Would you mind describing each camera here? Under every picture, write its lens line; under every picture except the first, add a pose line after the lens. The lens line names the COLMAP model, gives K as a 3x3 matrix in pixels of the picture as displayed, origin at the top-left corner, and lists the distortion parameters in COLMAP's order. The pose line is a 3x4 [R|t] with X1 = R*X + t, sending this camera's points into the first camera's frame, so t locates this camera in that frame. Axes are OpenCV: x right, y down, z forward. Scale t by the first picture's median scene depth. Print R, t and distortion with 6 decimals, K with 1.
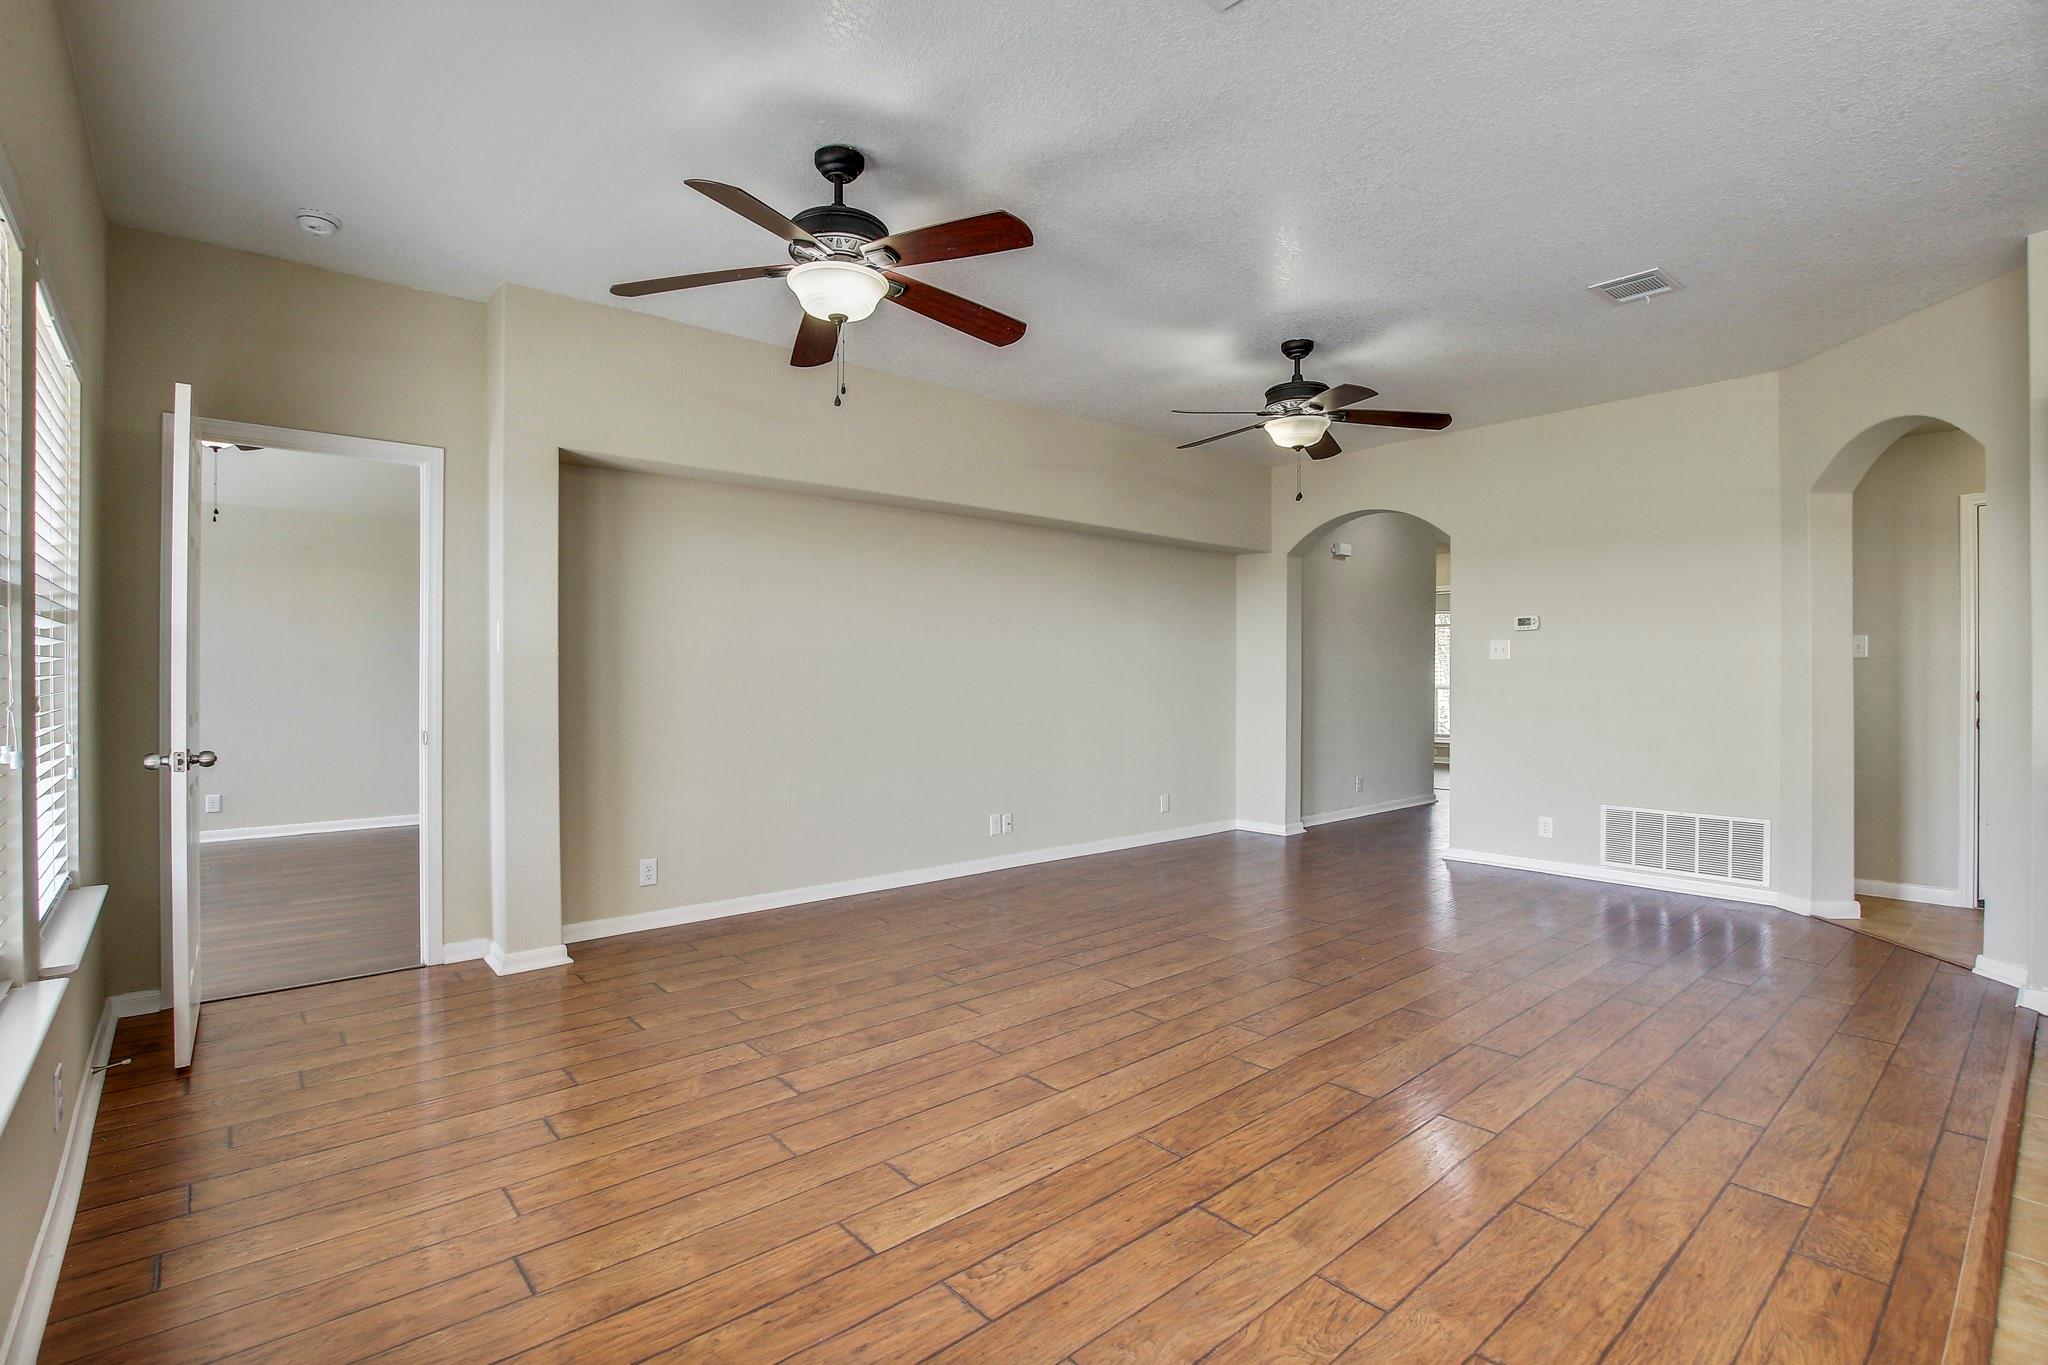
lens RADIAL K [[951.9, 0, 1024.0], [0, 951.9, 682.5], [0, 0, 1]] dist [-0.024680, 0.000079]
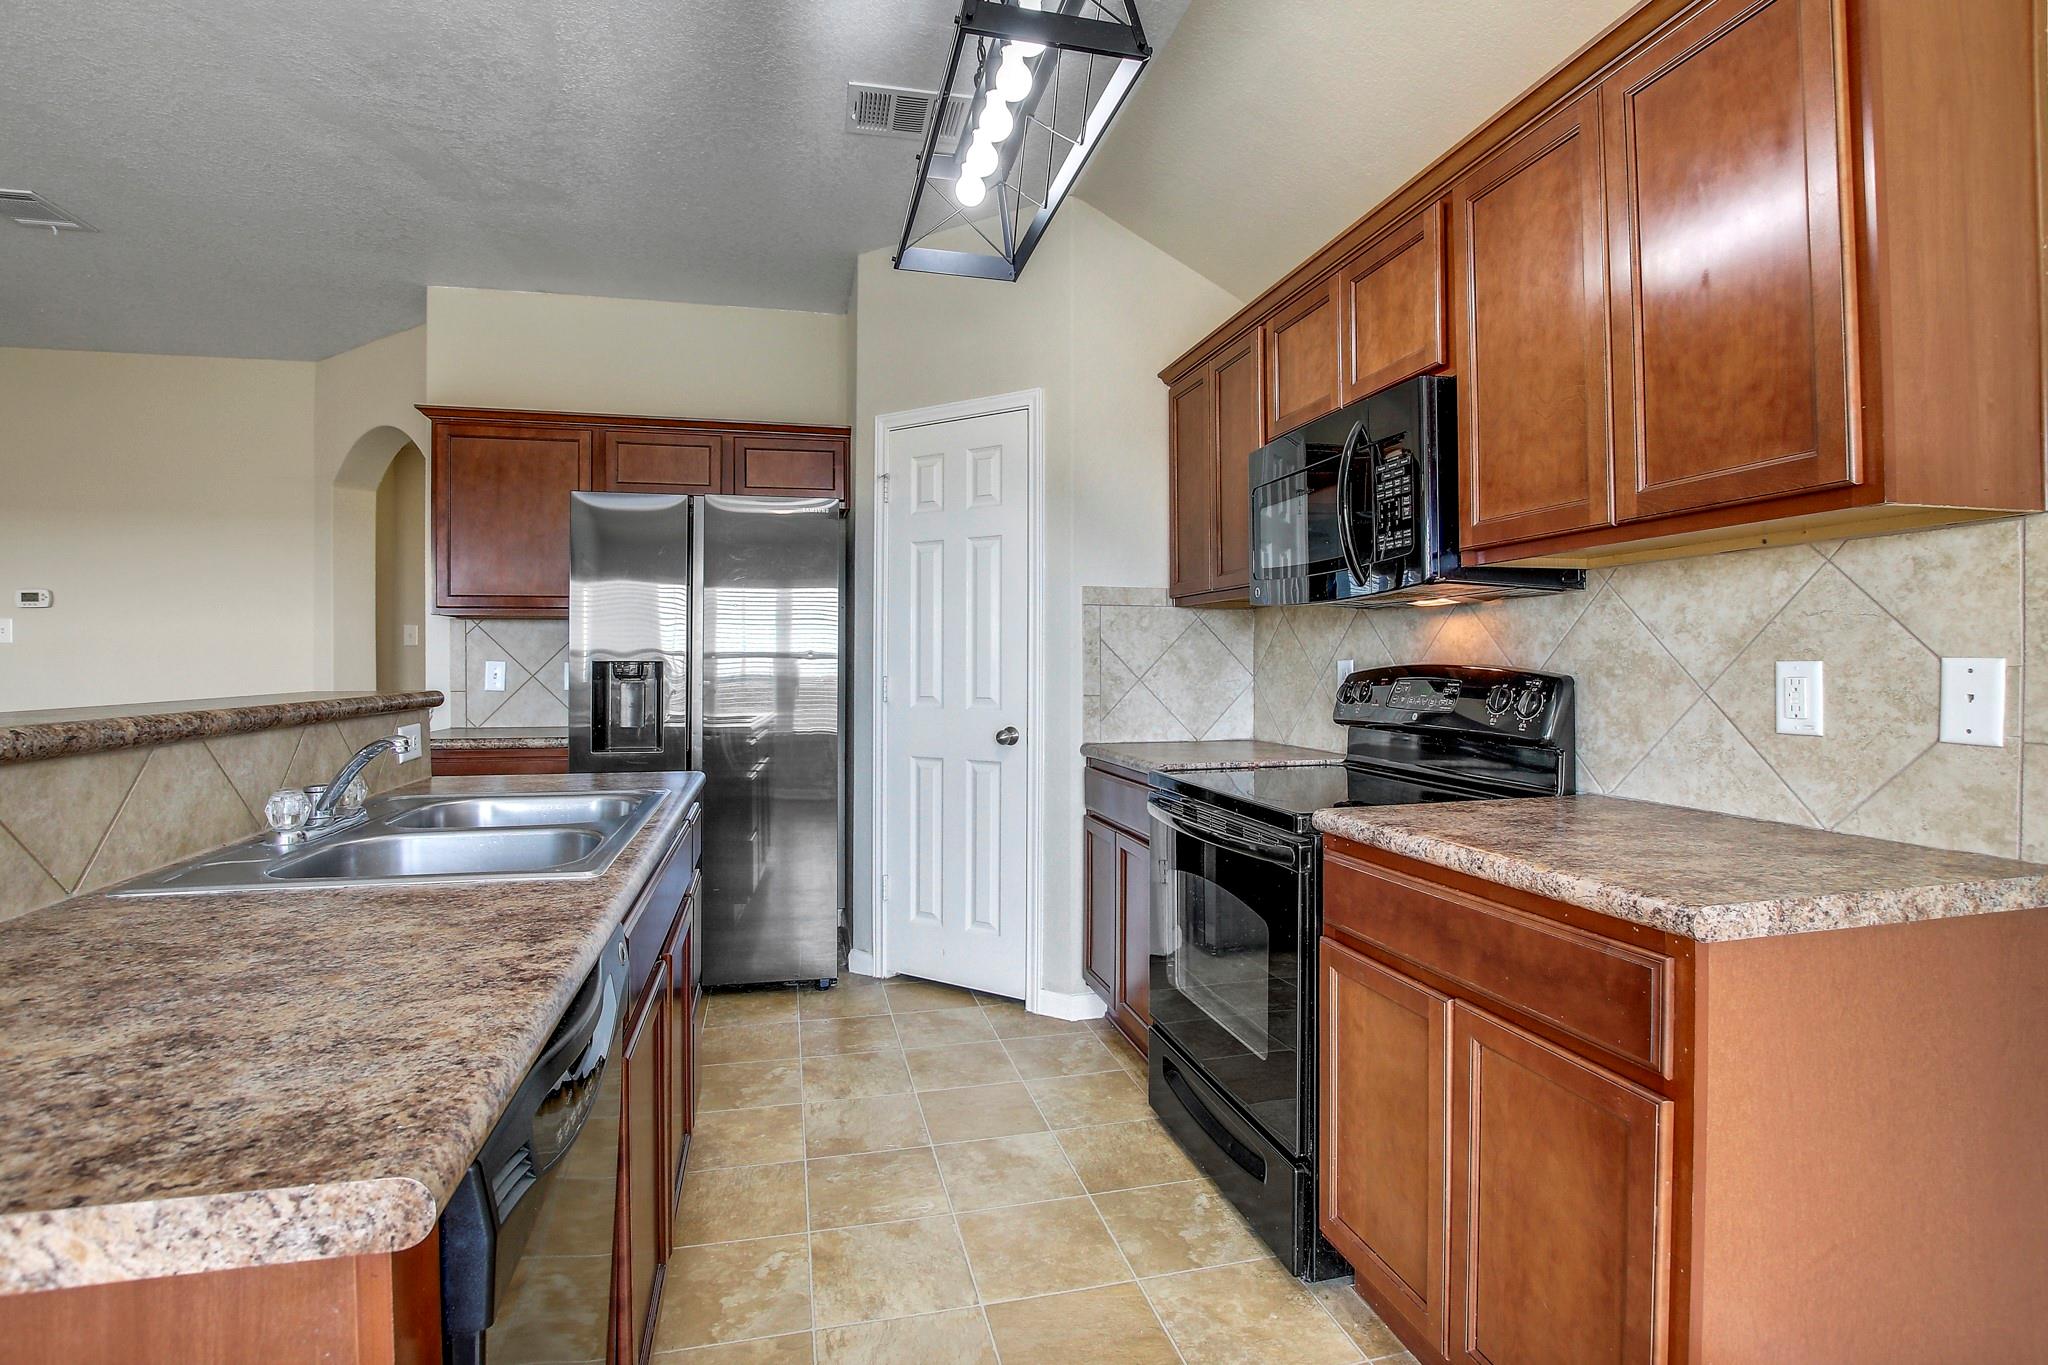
lens RADIAL K [[966.1, 0, 1022.3], [0, 966.1, 657.2], [0, 0, 1]] dist [-0.030109, 0.001286]
pose [[0.464993, 0.000837, 0.885314, 0.312977], [0.009916, 0.999932, -0.006153, 0.001358], [-0.885259, 0.011640, 0.464953, -0.188695]]
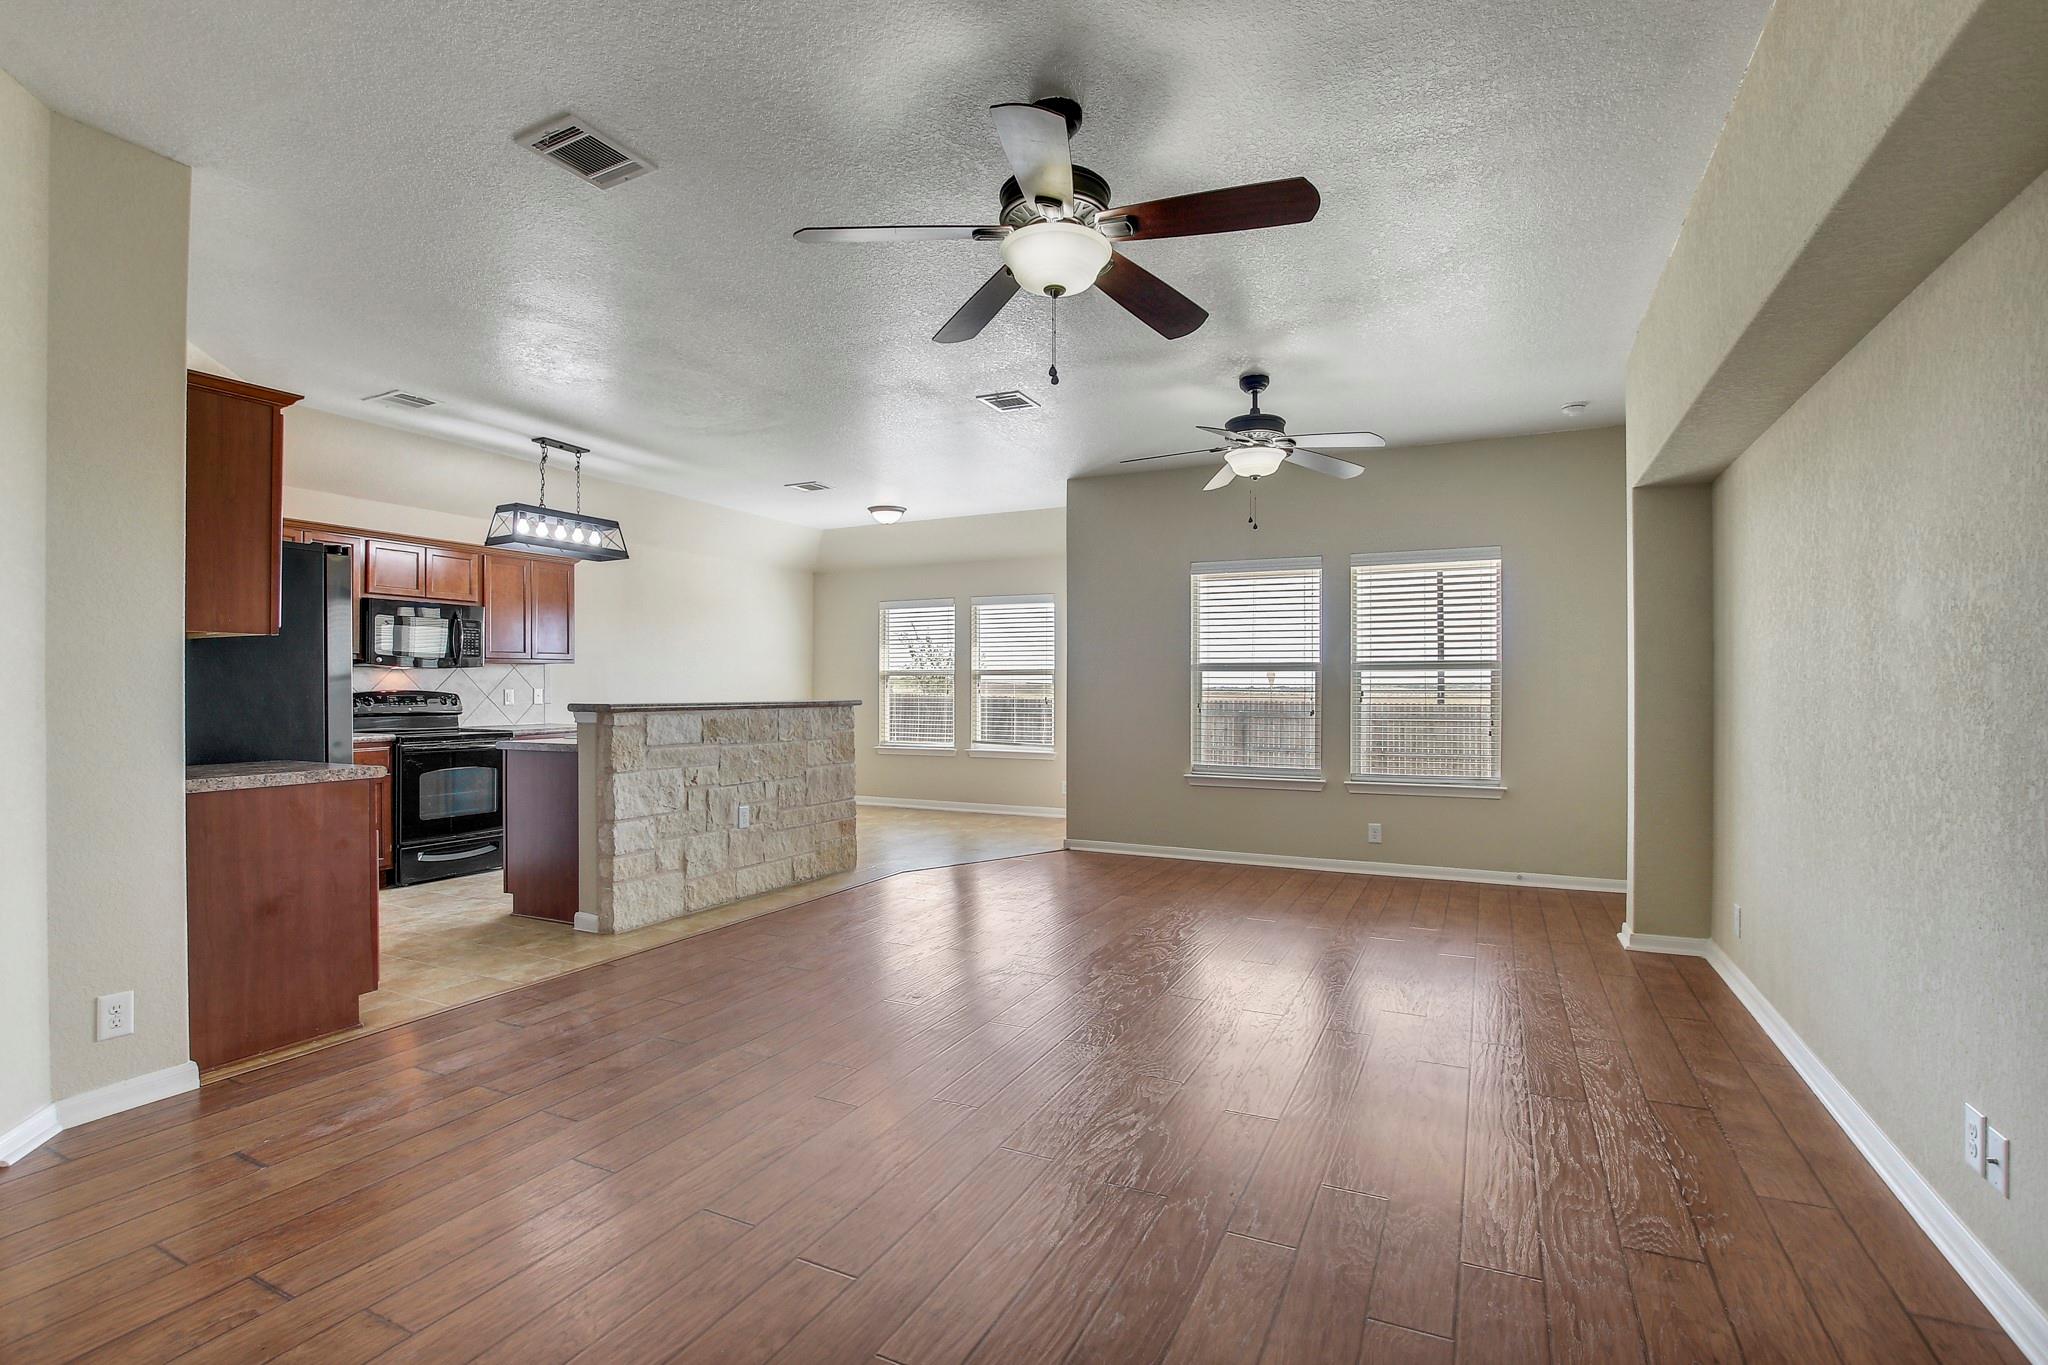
lens RADIAL K [[953.0, 0, 1013.9], [0, 953.0, 691.5], [0, 0, 1]] dist [-0.022364, 0.000774]
pose [[-0.926520, -0.001821, -0.376242, 0.600467], [-0.005724, 0.999941, 0.009254, -0.014070], [0.376202, 0.010728, -0.926475, 1.740164]]
